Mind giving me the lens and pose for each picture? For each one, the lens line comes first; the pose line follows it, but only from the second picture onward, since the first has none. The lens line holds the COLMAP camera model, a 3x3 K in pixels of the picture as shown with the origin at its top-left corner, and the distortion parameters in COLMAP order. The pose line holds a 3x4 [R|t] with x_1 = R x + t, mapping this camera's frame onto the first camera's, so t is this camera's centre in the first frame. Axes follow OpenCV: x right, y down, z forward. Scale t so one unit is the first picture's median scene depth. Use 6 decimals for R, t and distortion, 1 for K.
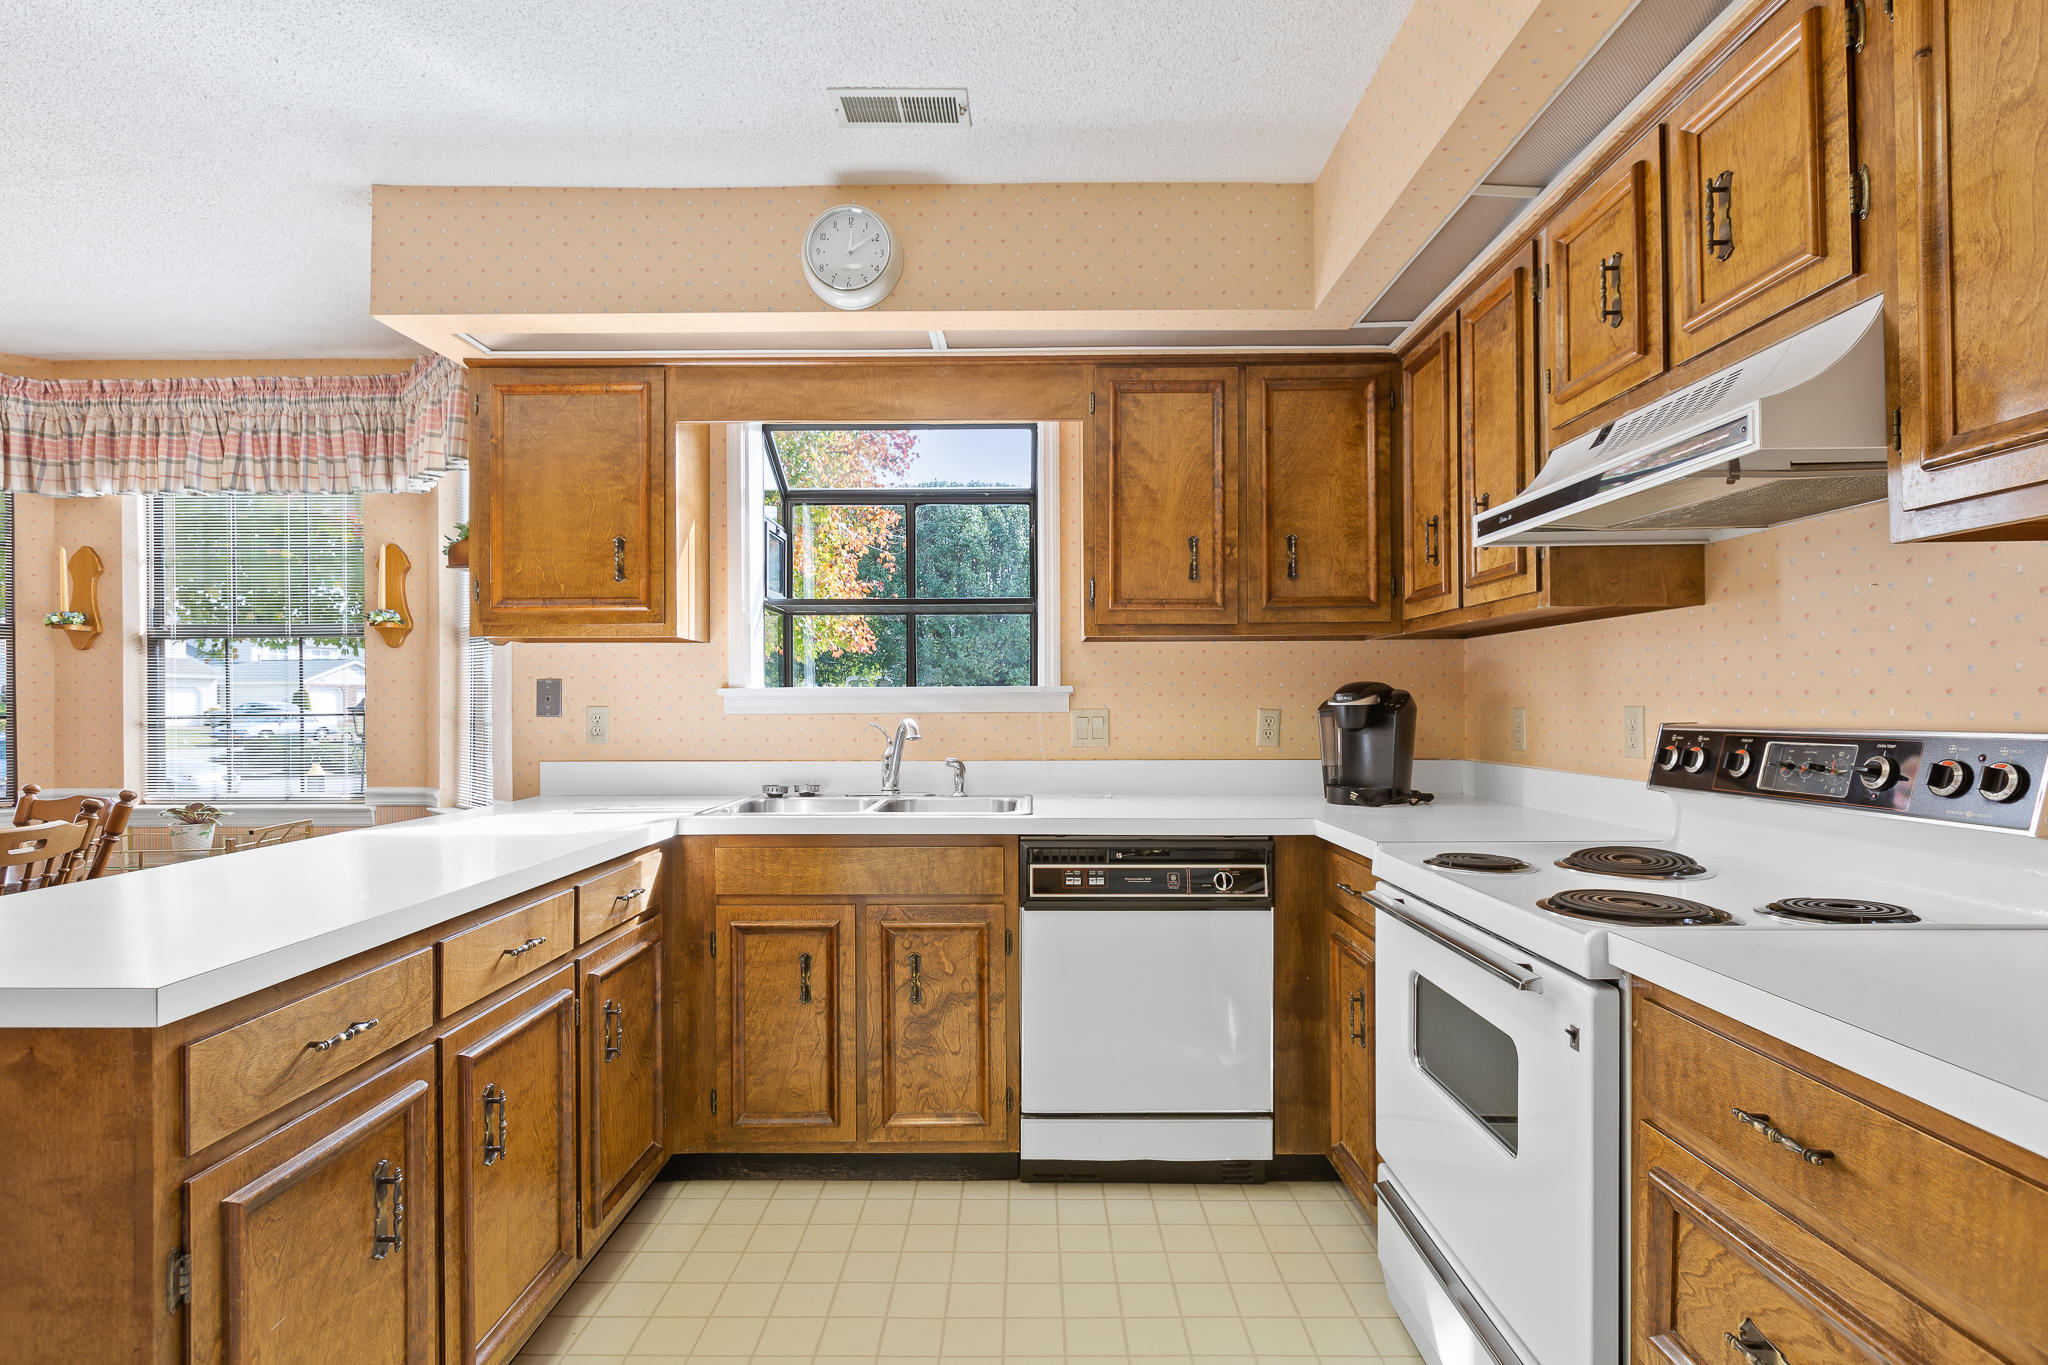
lens RADIAL K [[1002.7, 0, 1024.7], [0, 1002.7, 698.8], [0, 0, 1]] dist [-0.001664, 0.003081]
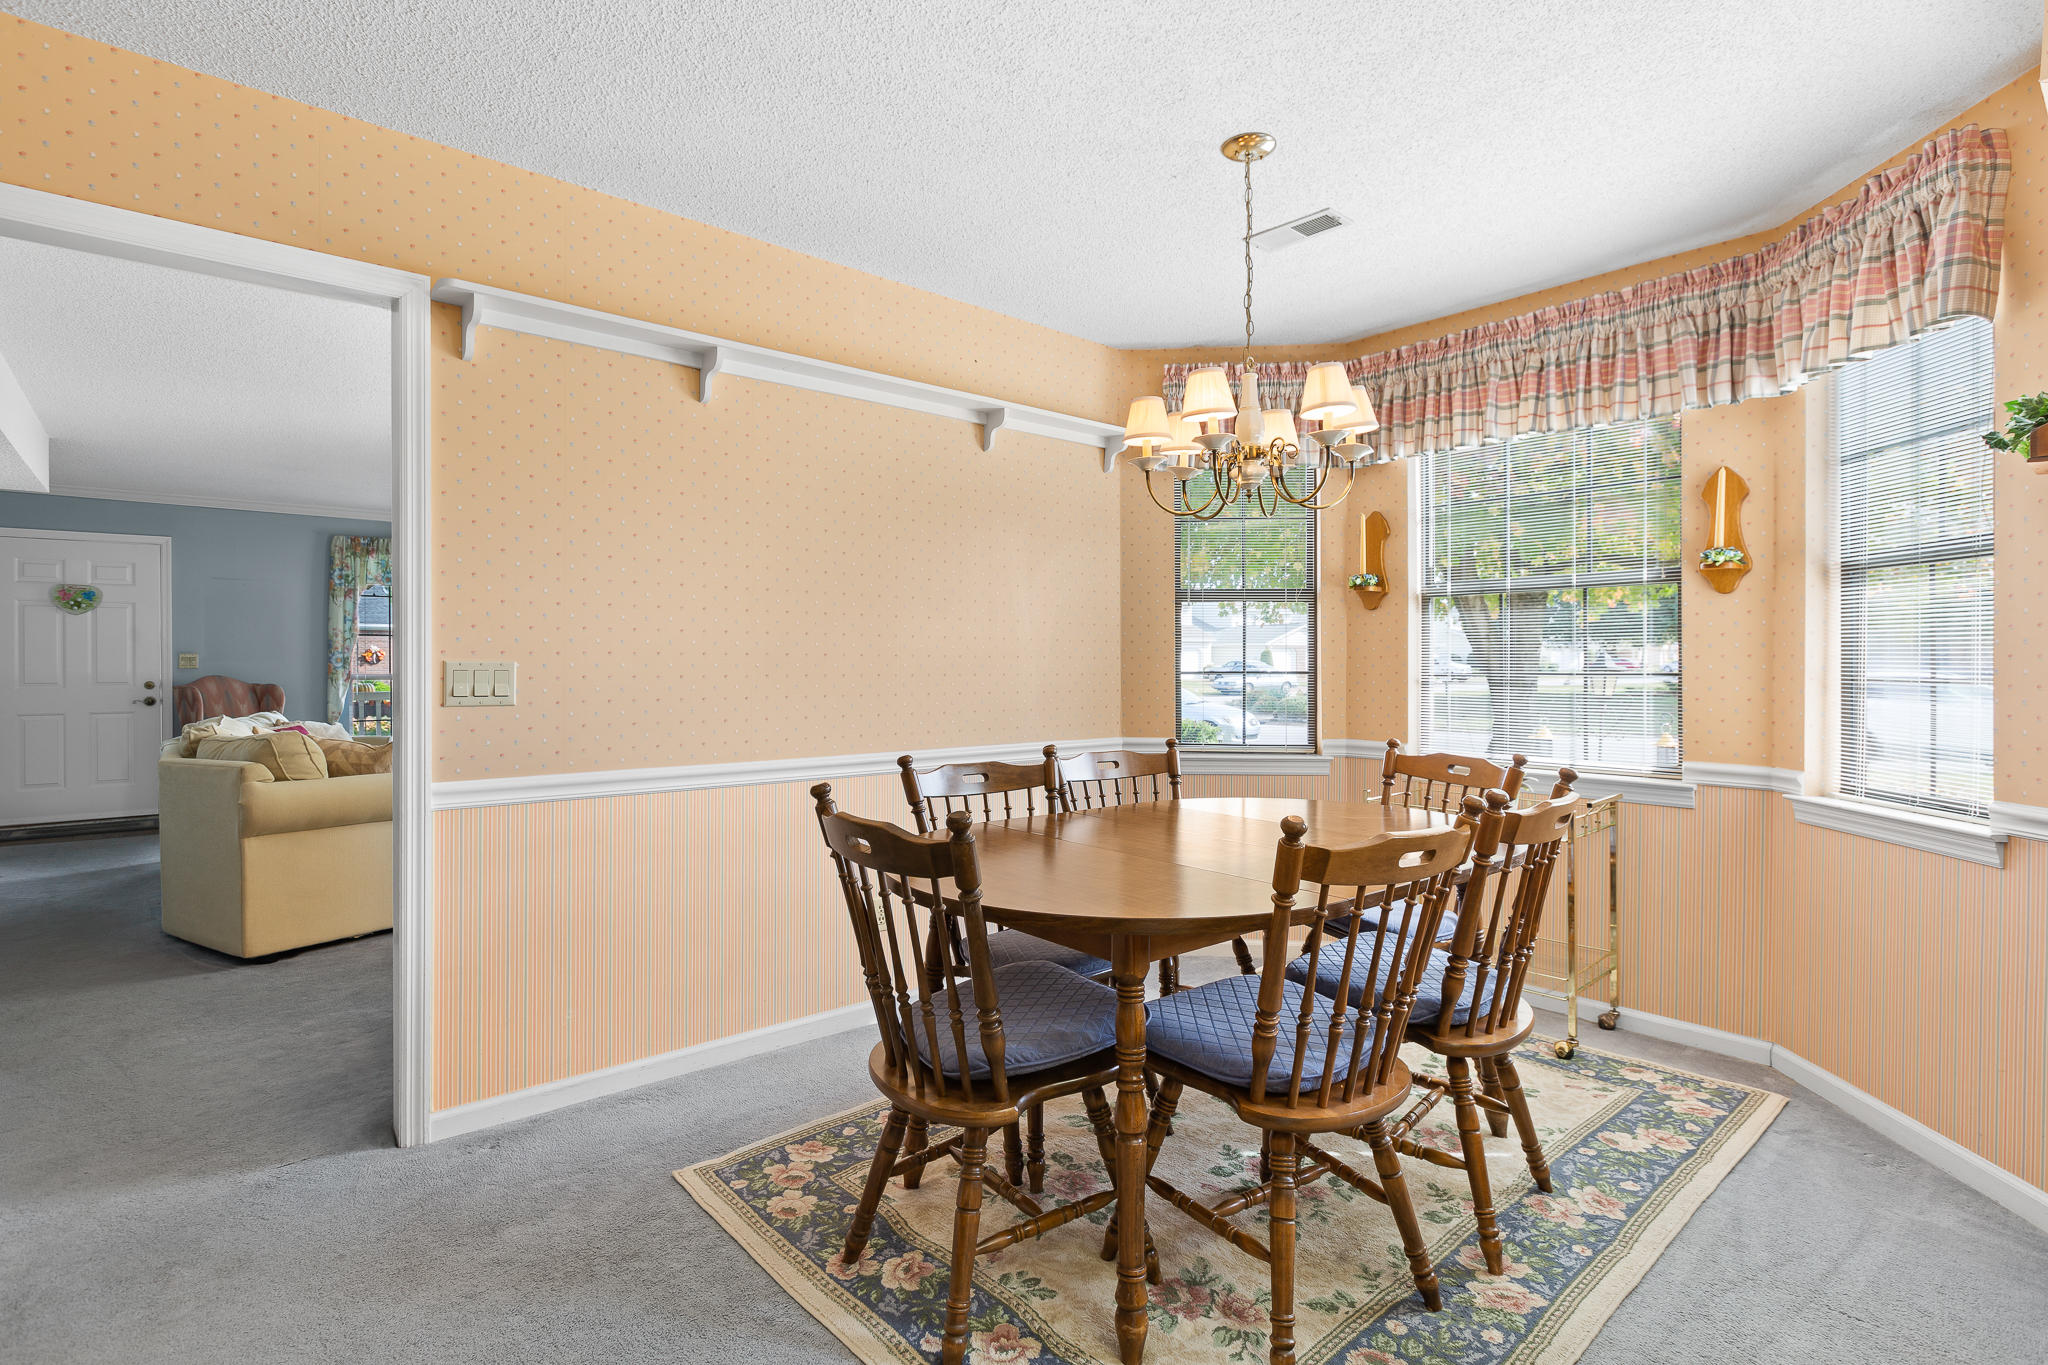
lens RADIAL K [[1002.7, 0, 1030.3], [0, 1002.7, 665.7], [0, 0, 1]] dist [-0.001664, 0.003081]
pose [[0.656792, 0.007426, -0.754035, -0.504583], [0.002404, 0.999926, 0.011942, -0.004104], [0.754068, -0.009656, 0.656726, 0.040393]]
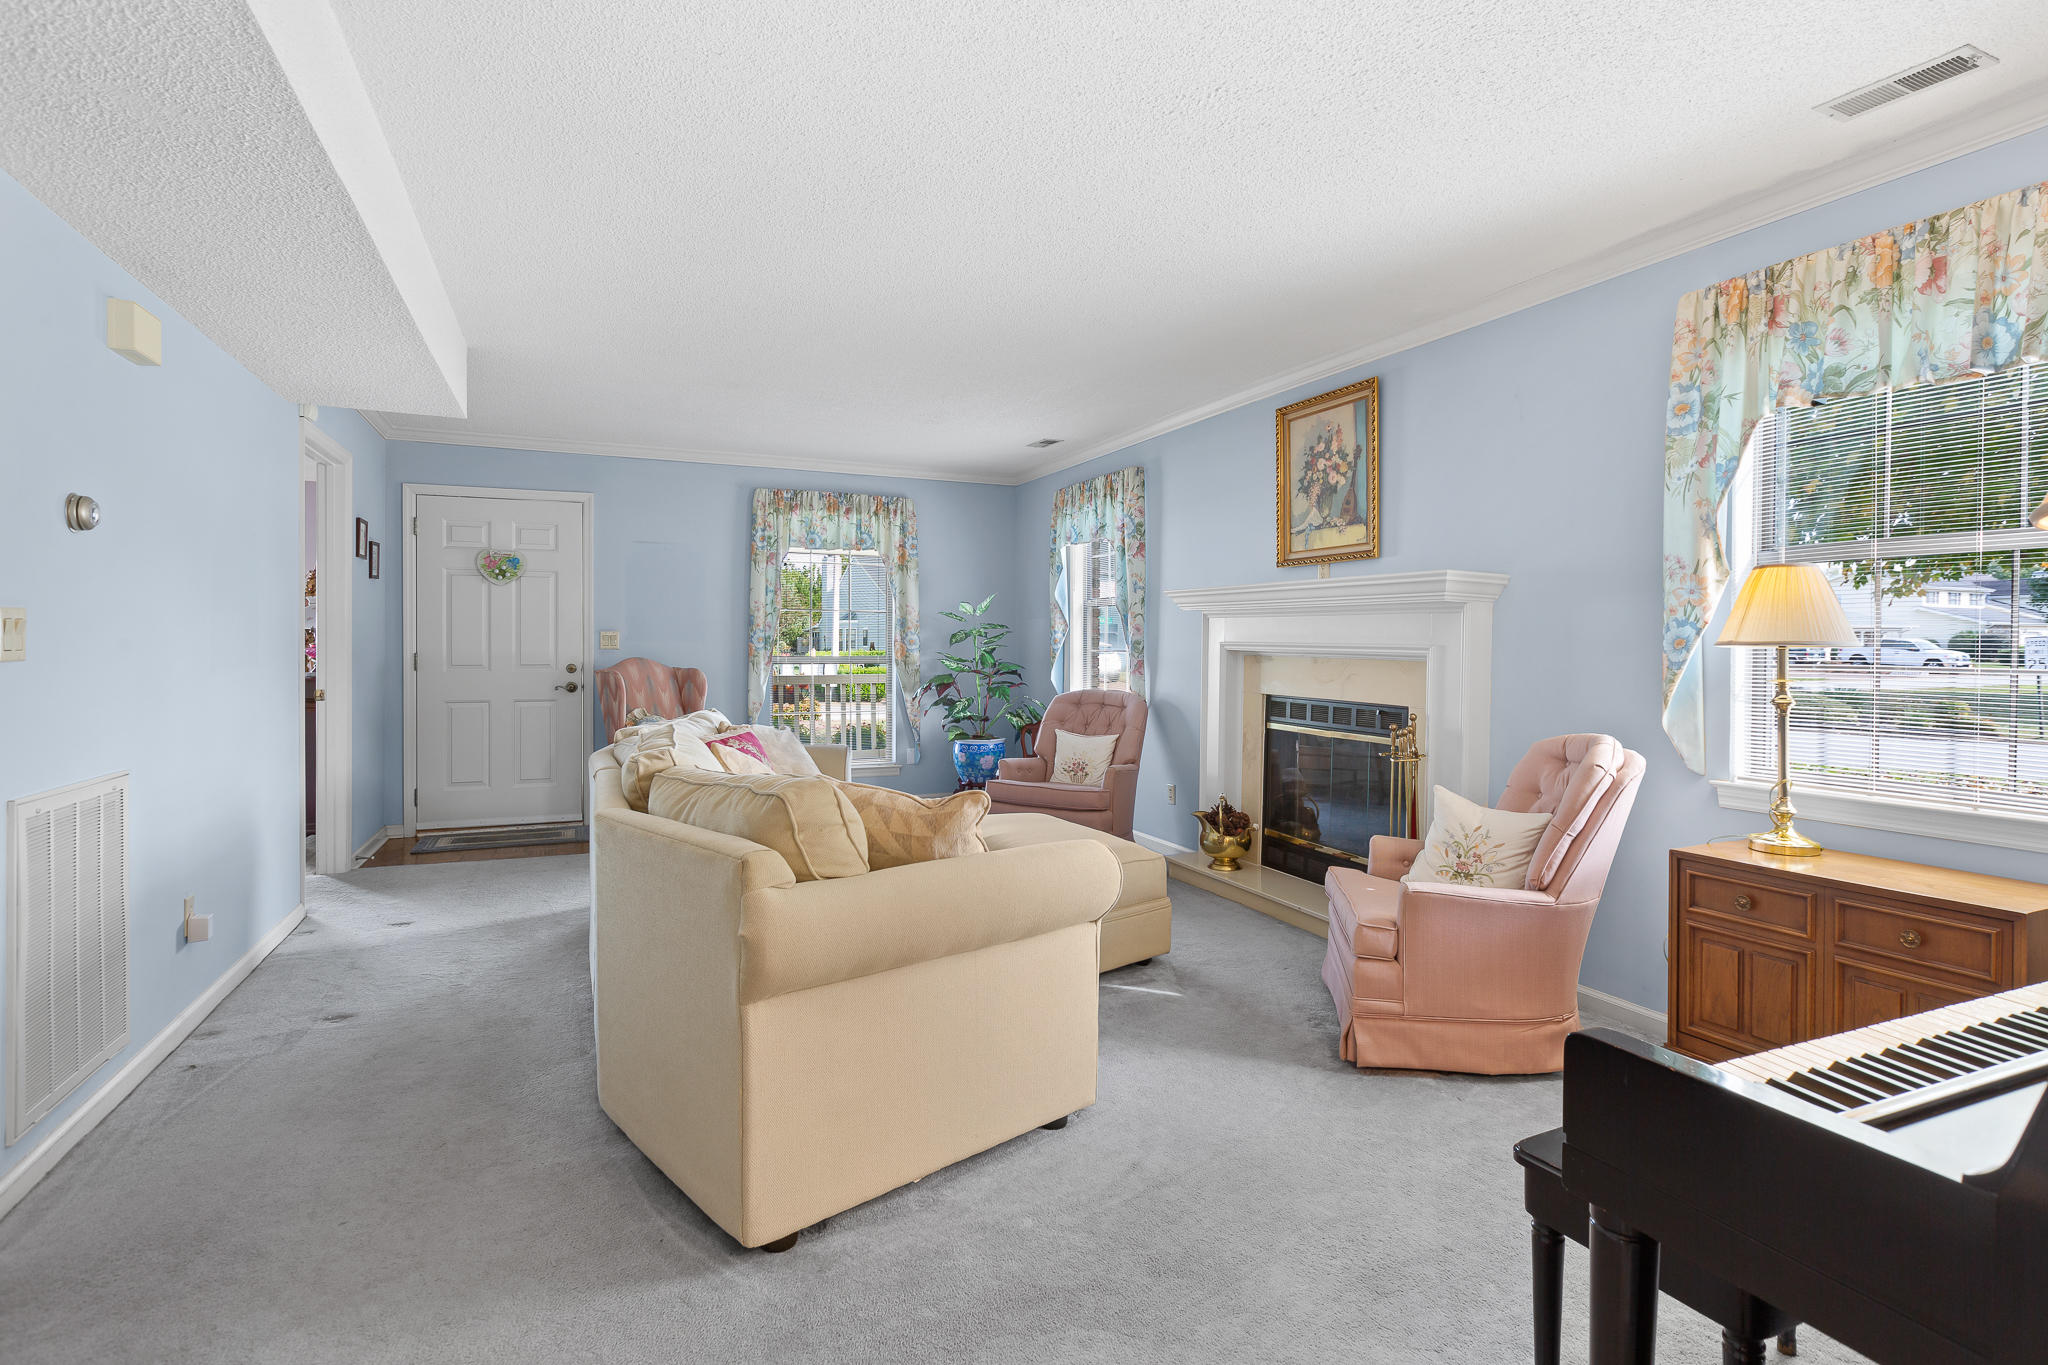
lens RADIAL K [[1002.7, 0, 1039.9], [0, 1002.7, 653.5], [0, 0, 1]] dist [-0.001664, 0.003081]
pose [[0.425039, 0.016978, -0.905016, -1.562928], [-0.001508, 0.999836, 0.018048, -0.001325], [0.905174, -0.006306, 0.424995, 0.021807]]
